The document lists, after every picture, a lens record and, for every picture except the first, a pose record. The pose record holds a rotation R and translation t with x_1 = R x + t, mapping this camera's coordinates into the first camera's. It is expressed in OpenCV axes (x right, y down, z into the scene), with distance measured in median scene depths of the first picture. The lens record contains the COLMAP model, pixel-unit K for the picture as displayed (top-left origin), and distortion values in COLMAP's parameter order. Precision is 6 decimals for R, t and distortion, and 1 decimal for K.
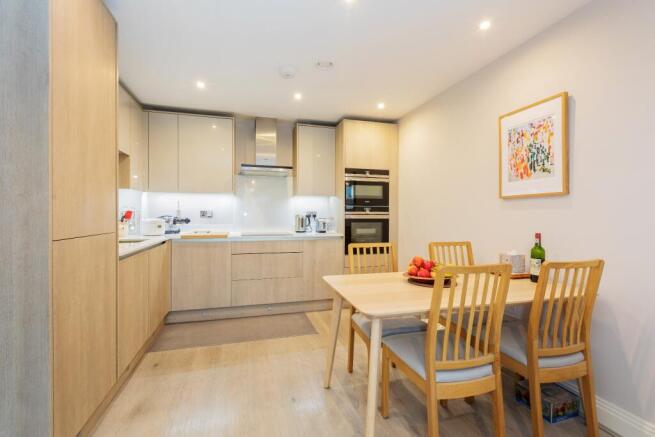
lens RADIAL K [[289.9, 0, 328.5], [0, 289.9, 216.0], [0, 0, 1]] dist [-0.003387, -0.000681]
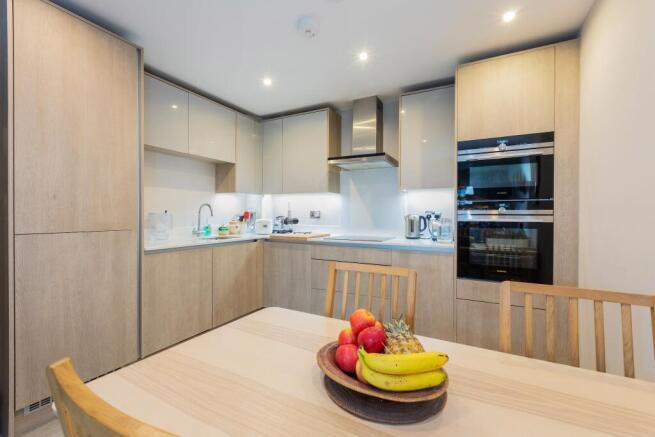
lens RADIAL K [[289.9, 0, 326.5], [0, 289.9, 217.2], [0, 0, 1]] dist [-0.003387, -0.000681]
pose [[0.717823, 0.004292, -0.696212, 0.285355], [-0.003919, 0.999990, 0.002124, 0.000013], [0.696214, 0.001204, 0.717833, 0.331572]]
